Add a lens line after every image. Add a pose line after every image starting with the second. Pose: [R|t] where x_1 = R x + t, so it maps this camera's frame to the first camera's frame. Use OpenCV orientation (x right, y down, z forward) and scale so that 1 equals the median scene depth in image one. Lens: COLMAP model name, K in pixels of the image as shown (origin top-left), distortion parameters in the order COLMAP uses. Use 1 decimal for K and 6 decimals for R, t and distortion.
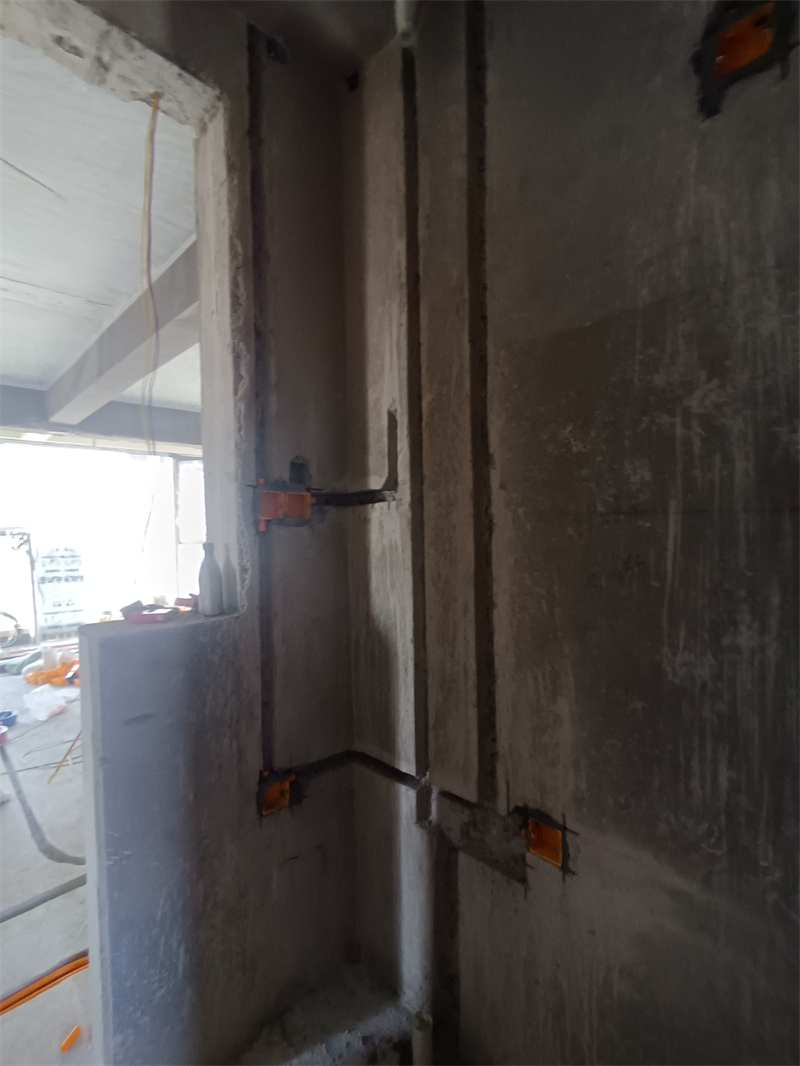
lens RADIAL K [[490.7, 0, 406.3], [0, 490.7, 538.1], [0, 0, 1]] dist [-0.004884, 0.001989]
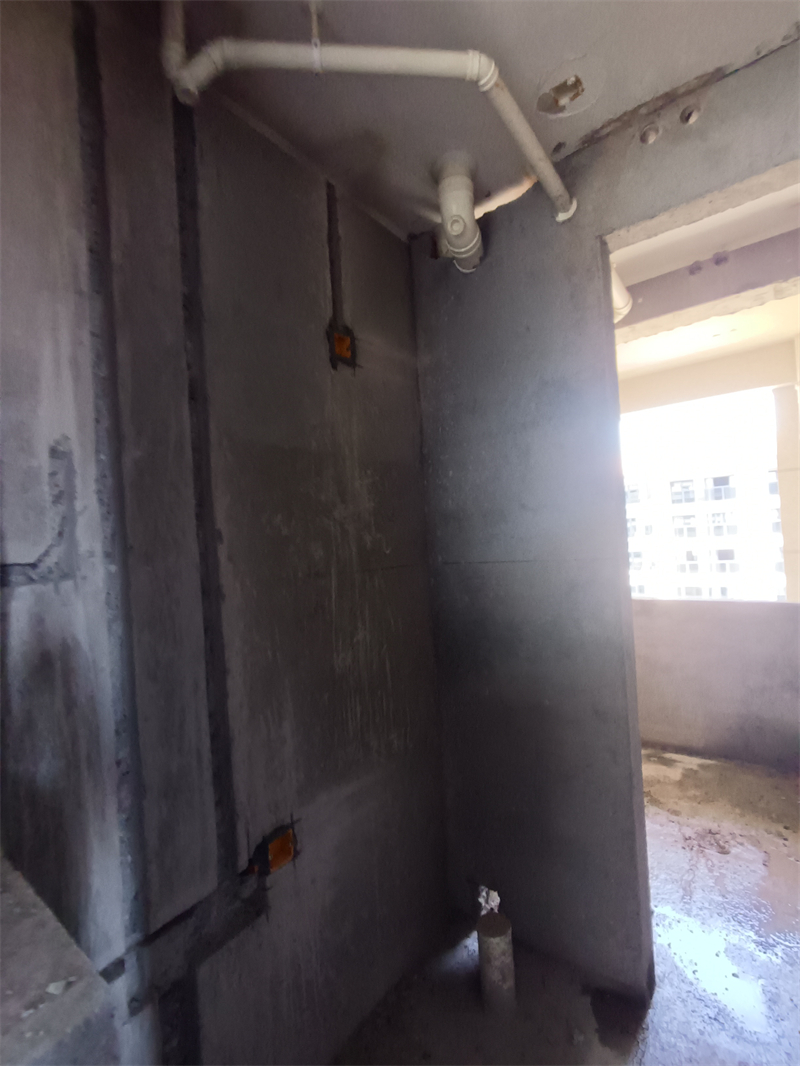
lens RADIAL K [[490.7, 0, 404.8], [0, 490.7, 533.8], [0, 0, 1]] dist [-0.004884, 0.001989]
pose [[-0.139815, 0.043640, 0.989215, -0.843970], [0.090549, 0.995406, -0.031115, -0.081923], [-0.986029, 0.085222, -0.143125, 0.679538]]
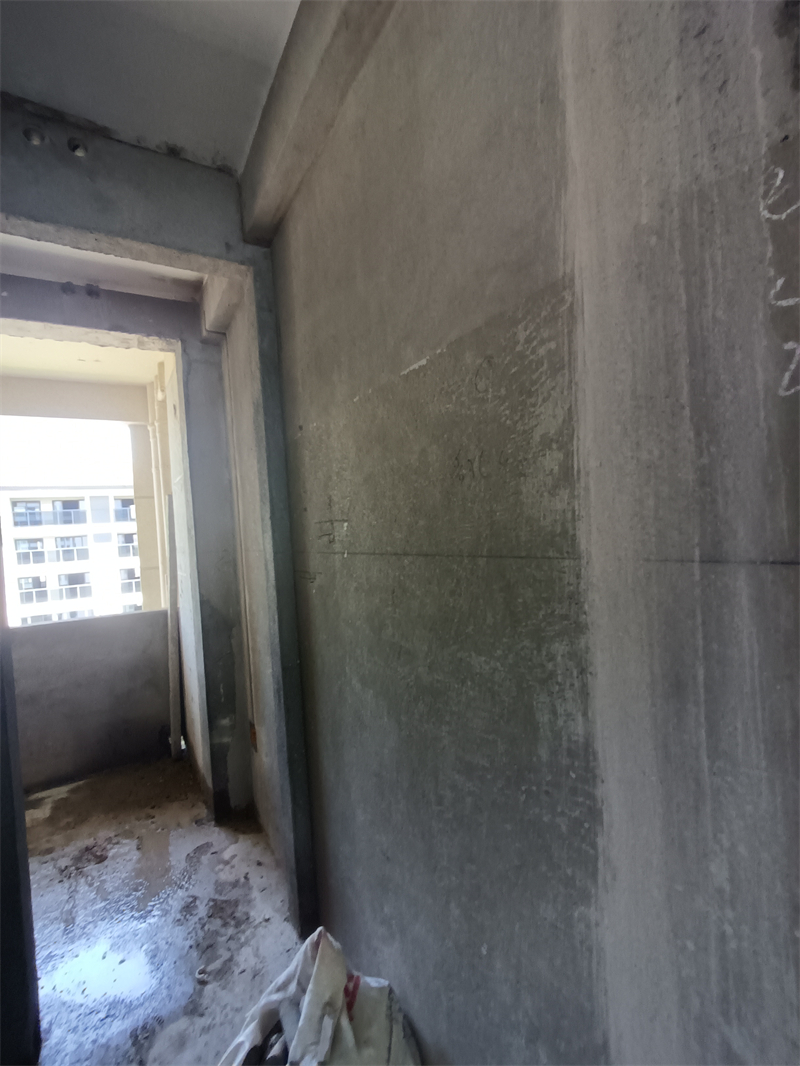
lens RADIAL K [[490.7, 0, 407.5], [0, 490.7, 534.8], [0, 0, 1]] dist [-0.004884, 0.001989]
pose [[-0.965590, 0.076575, 0.248542, -0.851875], [0.089689, 0.995090, 0.041858, -0.066542], [-0.244116, 0.062709, -0.967716, 0.805261]]
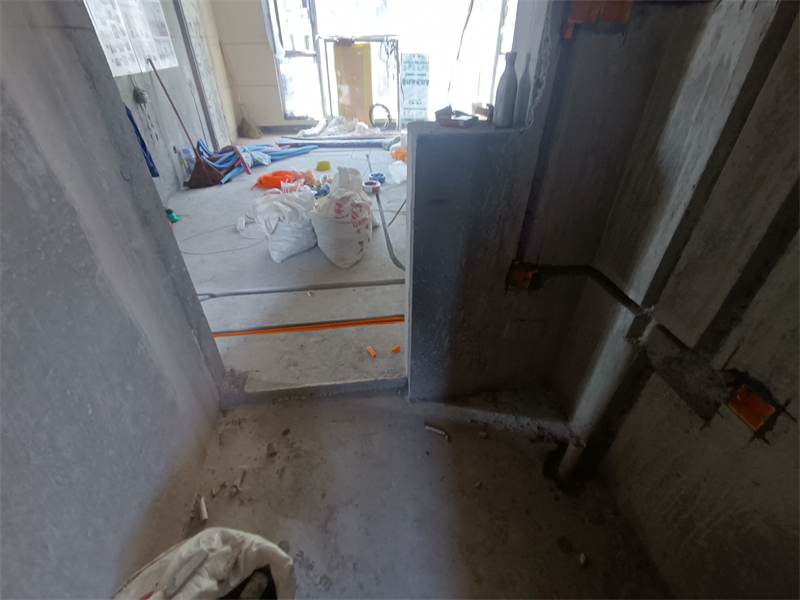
lens RADIAL K [[368.3, 0, 400.1], [0, 368.3, 305.0], [0, 0, 1]] dist [-0.004884, 0.001989]
pose [[0.790777, 0.371426, -0.486533, -0.007570], [-0.028866, 0.816597, 0.576486, 0.006813], [0.611423, -0.441827, 0.656468, 0.100449]]
